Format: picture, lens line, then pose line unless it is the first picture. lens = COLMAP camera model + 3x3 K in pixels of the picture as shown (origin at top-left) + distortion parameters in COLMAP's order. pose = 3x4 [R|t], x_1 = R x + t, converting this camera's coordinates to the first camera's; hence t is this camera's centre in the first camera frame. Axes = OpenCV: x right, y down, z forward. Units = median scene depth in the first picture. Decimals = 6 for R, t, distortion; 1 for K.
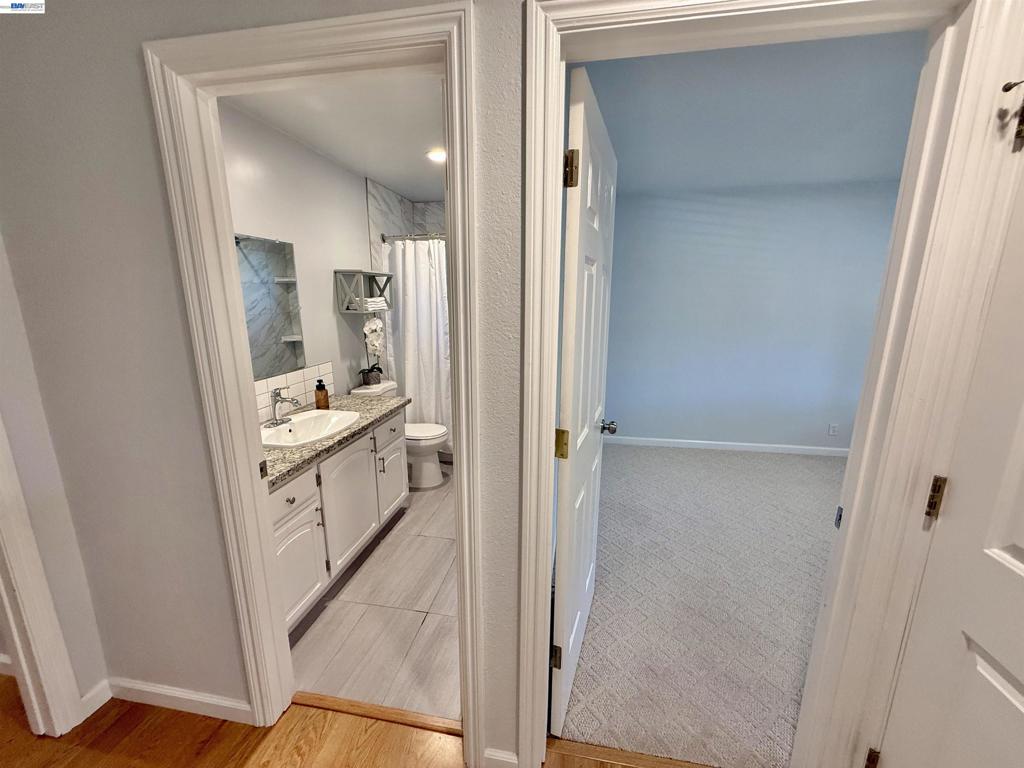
lens RADIAL K [[408.0, 0, 510.7], [0, 408.0, 384.6], [0, 0, 1]] dist [-0.001614, 0.000282]
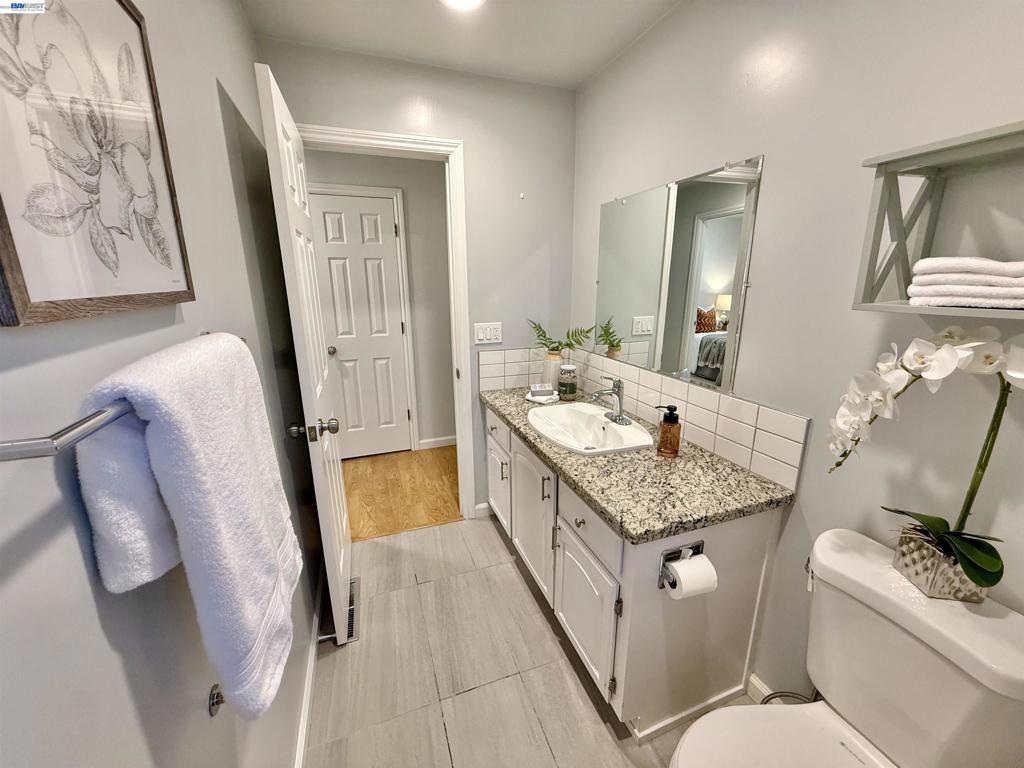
lens RADIAL K [[409.1, 0, 512.0], [0, 409.1, 384.0], [0, 0, 1]] dist [0.000353, 0.000114]
pose [[-0.863547, 0.133476, -0.486282, 0.012965], [-0.098600, 0.901025, 0.422412, -0.218213], [0.494534, 0.412720, -0.764917, 1.078992]]
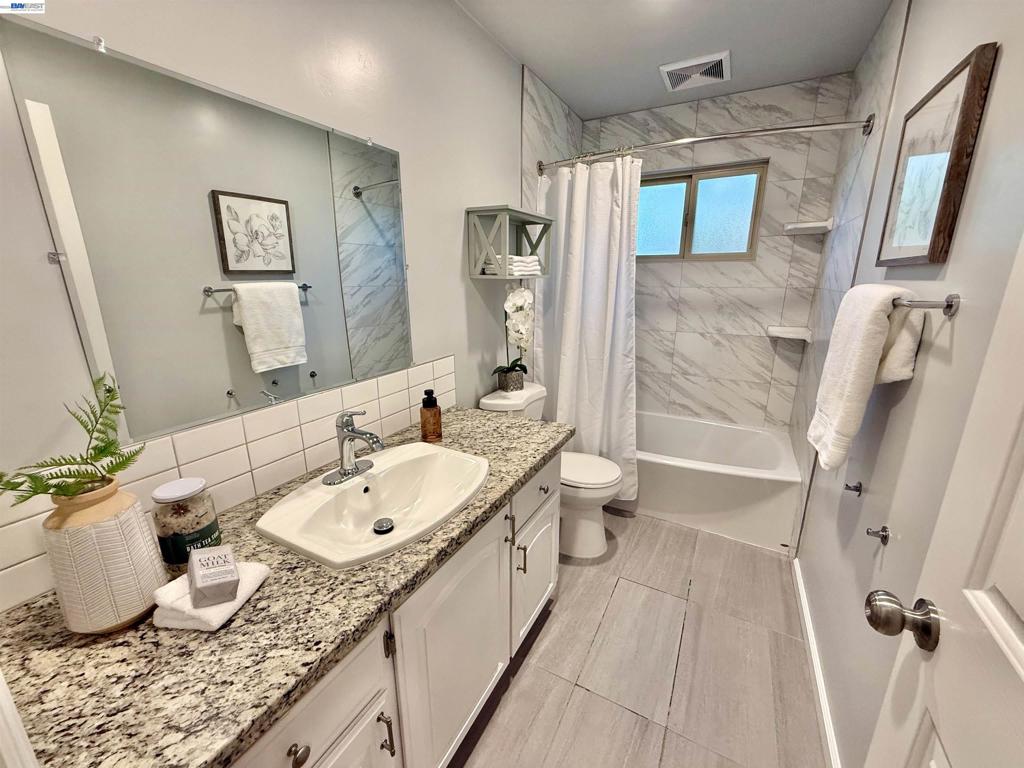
lens RADIAL K [[407.7, 0, 508.2], [0, 407.7, 383.2], [0, 0, 1]] dist [-0.015634, 0.000055]
pose [[0.946476, 0.075217, -0.313889, -0.146144], [-0.061965, 0.996723, 0.052000, -0.047819], [0.316772, -0.029766, 0.948035, 0.395278]]
